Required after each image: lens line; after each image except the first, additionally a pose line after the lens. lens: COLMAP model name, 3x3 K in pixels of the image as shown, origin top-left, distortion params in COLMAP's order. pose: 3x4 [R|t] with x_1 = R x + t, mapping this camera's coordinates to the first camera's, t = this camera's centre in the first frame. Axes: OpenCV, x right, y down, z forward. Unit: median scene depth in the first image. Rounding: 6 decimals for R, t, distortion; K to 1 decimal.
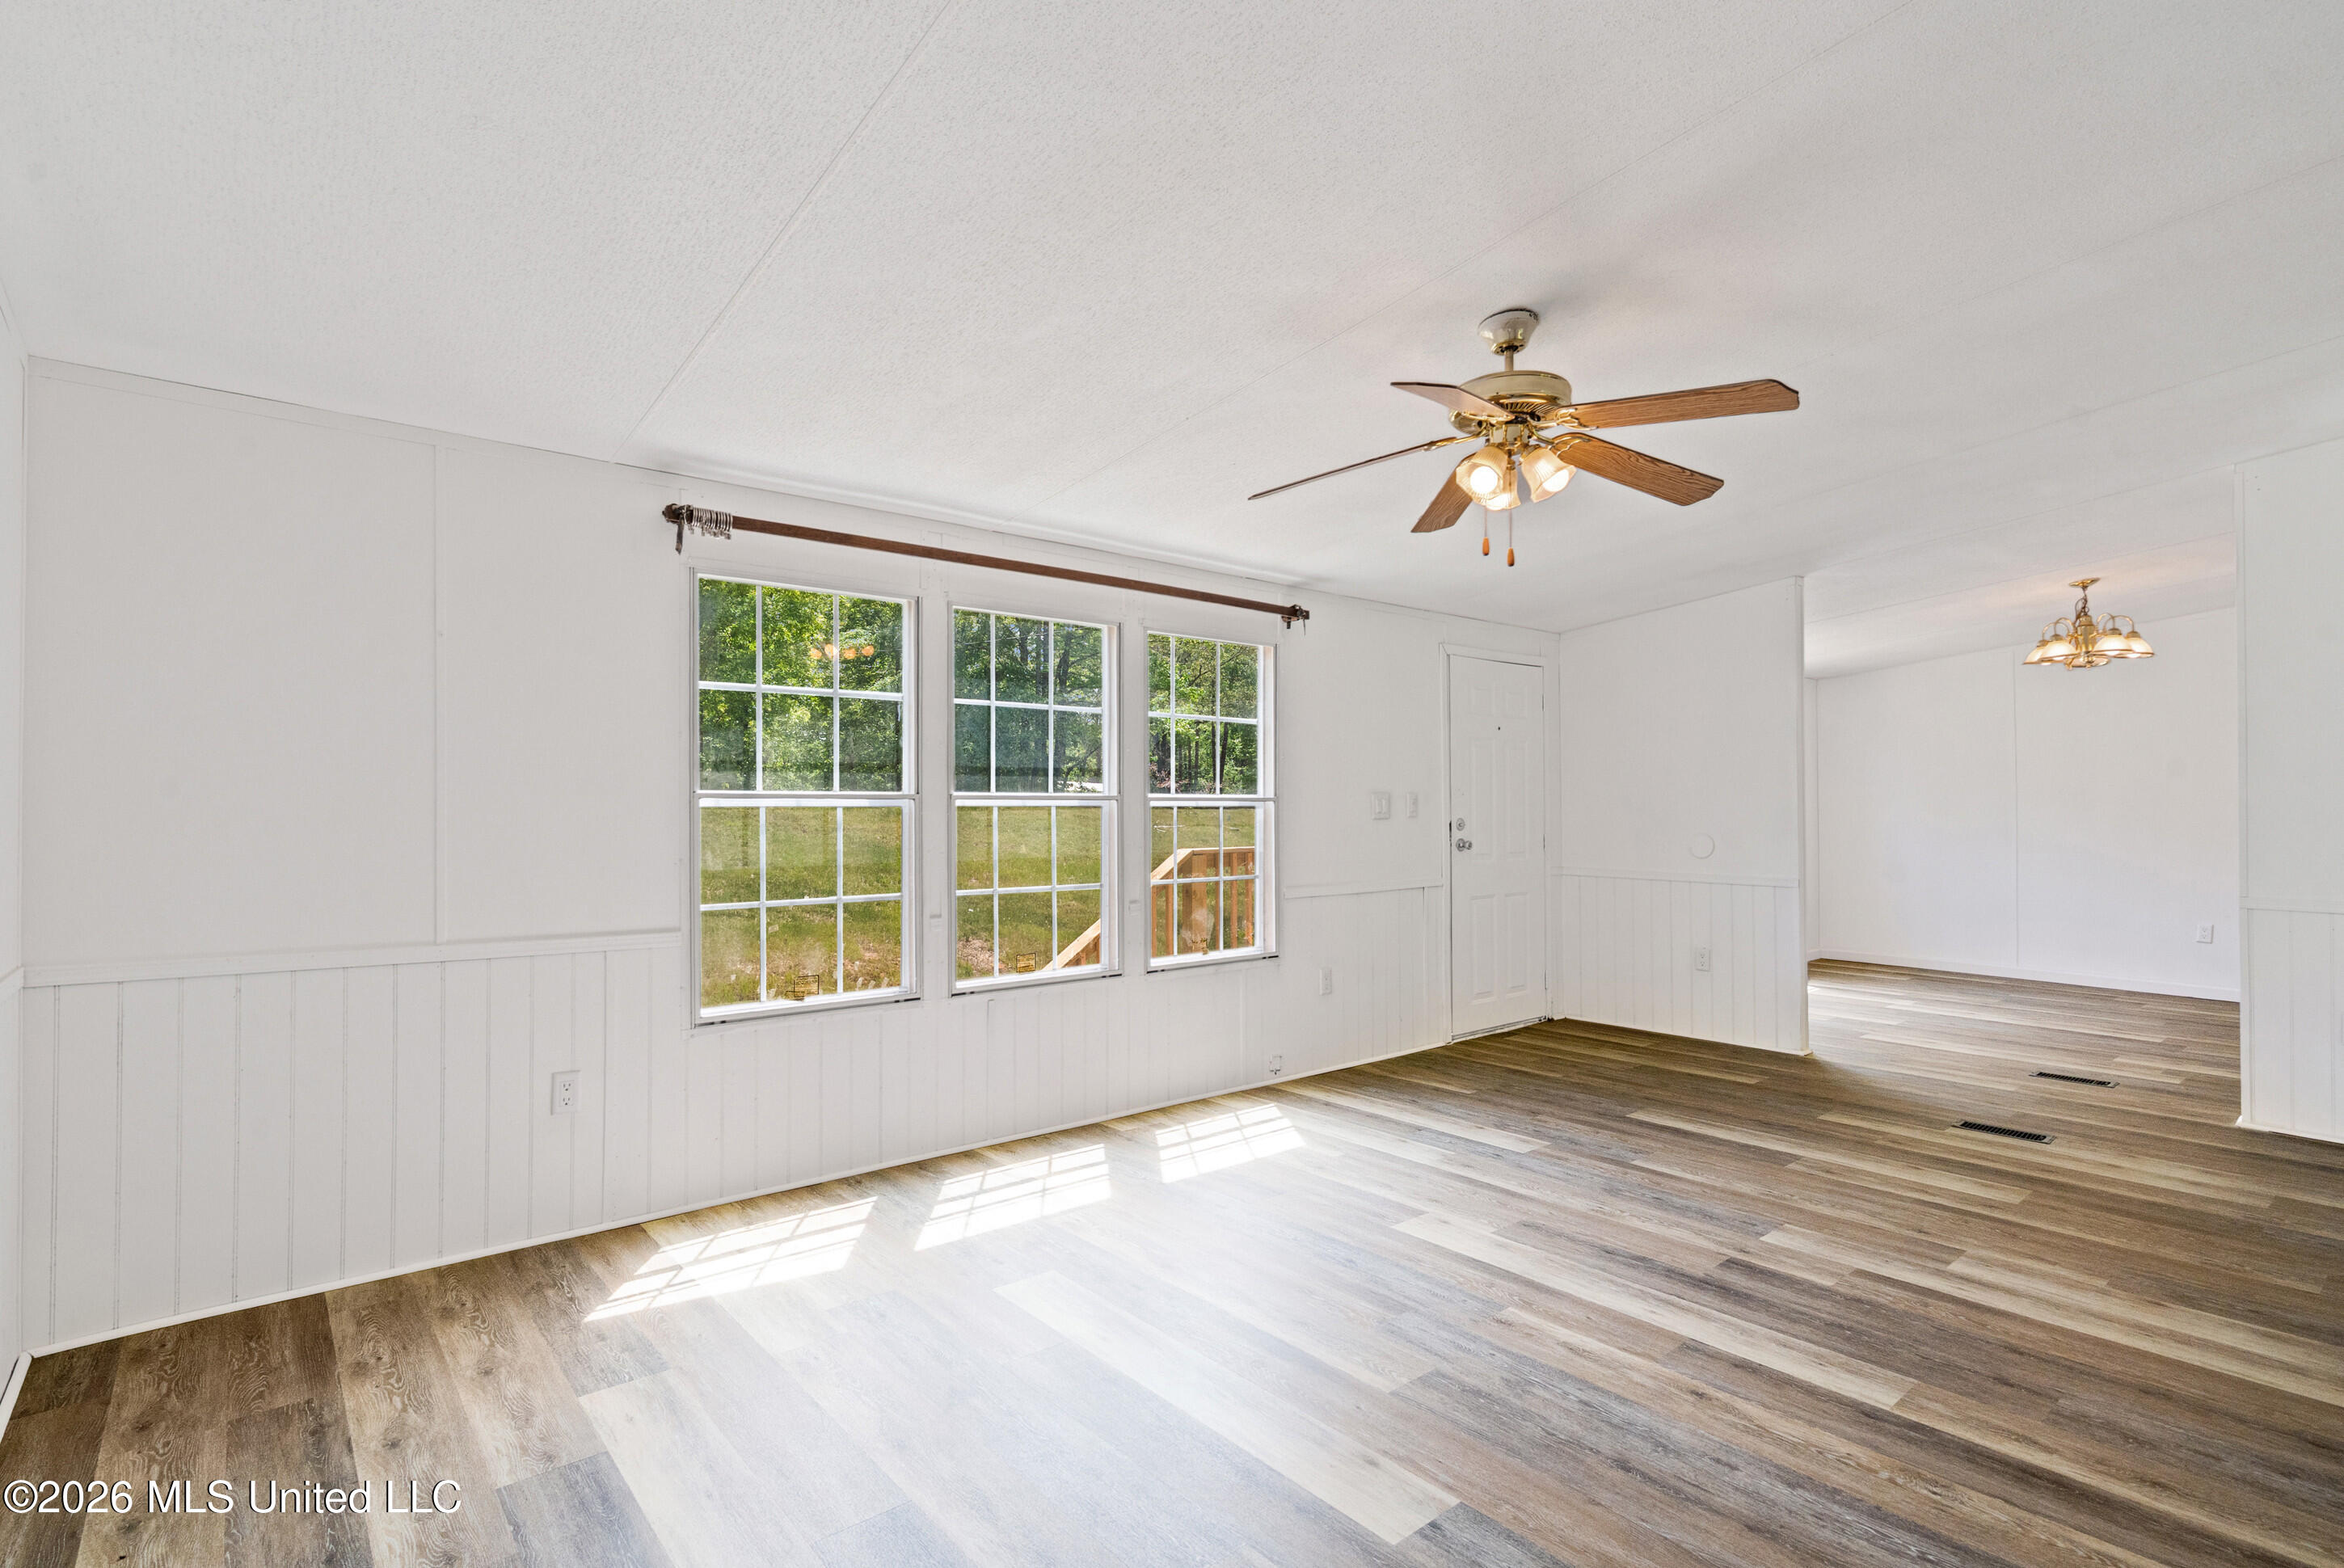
lens RADIAL K [[1115.1, 0, 1164.0], [0, 1115.1, 791.1], [0, 0, 1]] dist [-0.005979, -0.000683]
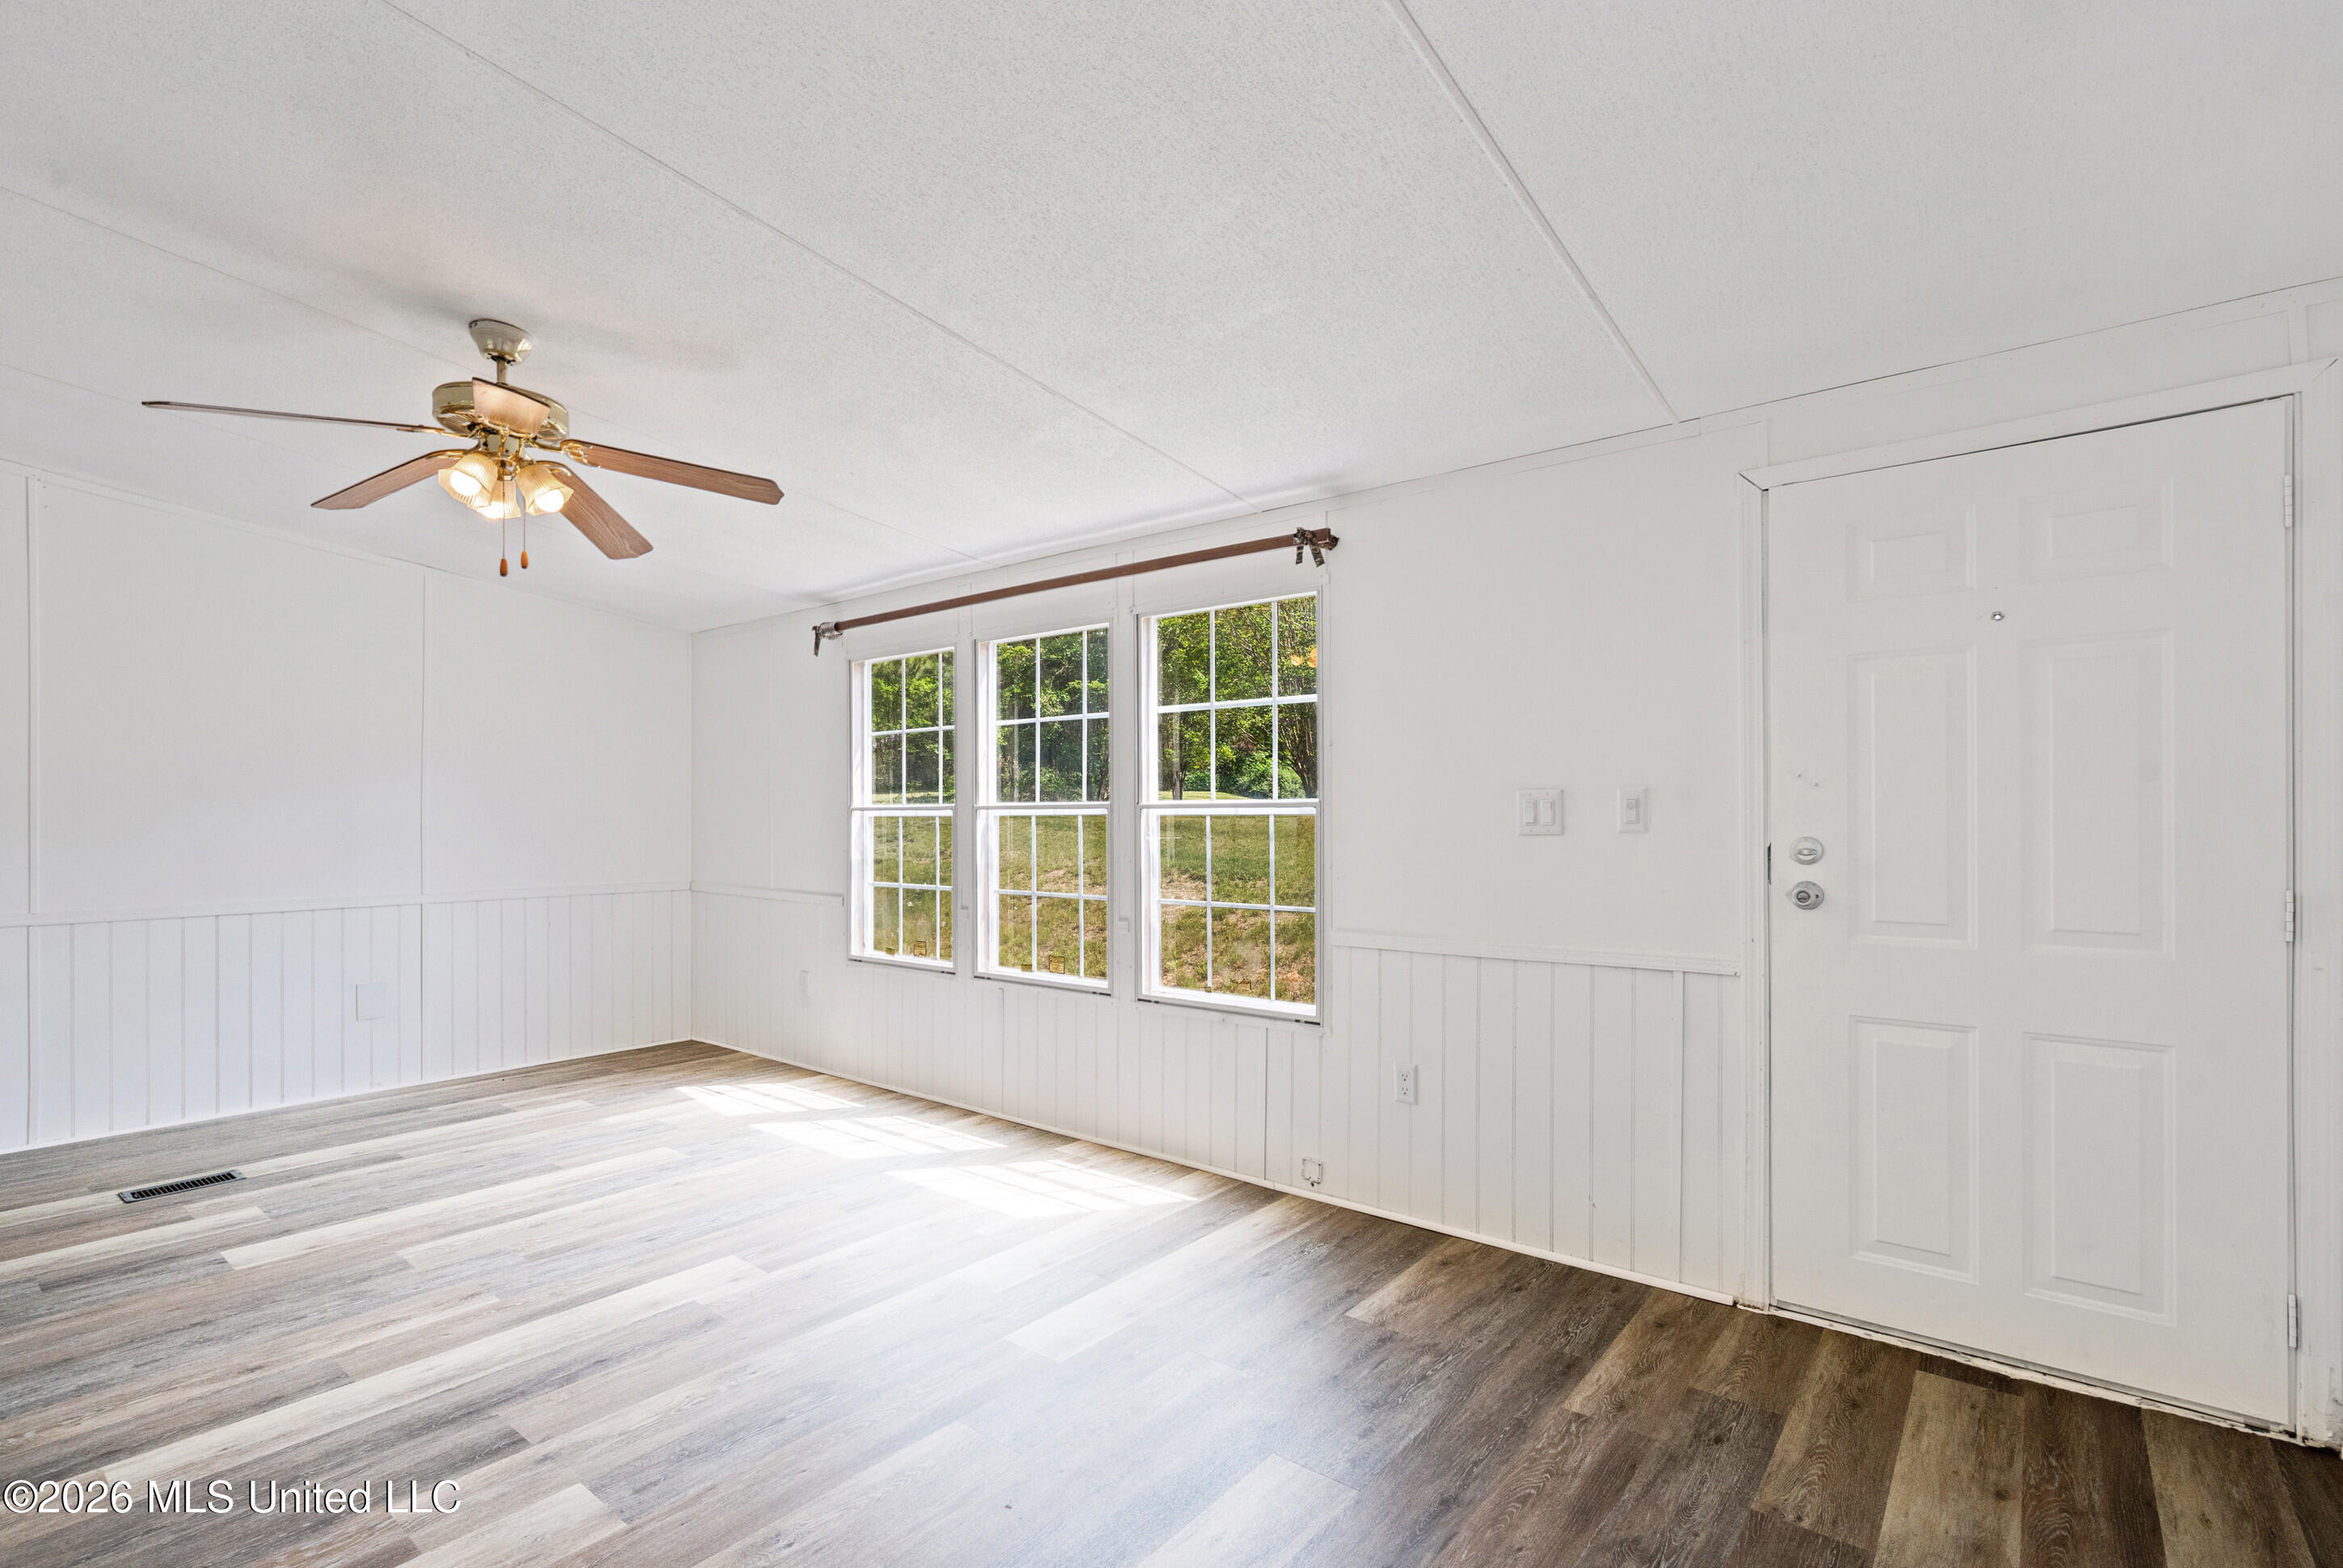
lens RADIAL K [[1086.3, 0, 1139.7], [0, 1086.3, 808.8], [0, 0, 1]] dist [-0.003386, 0.001118]
pose [[0.187735, -0.005880, -0.982202, 1.148430], [0.016799, 0.999855, -0.002775, 0.015072], [0.982076, -0.015979, 0.187807, 1.135887]]
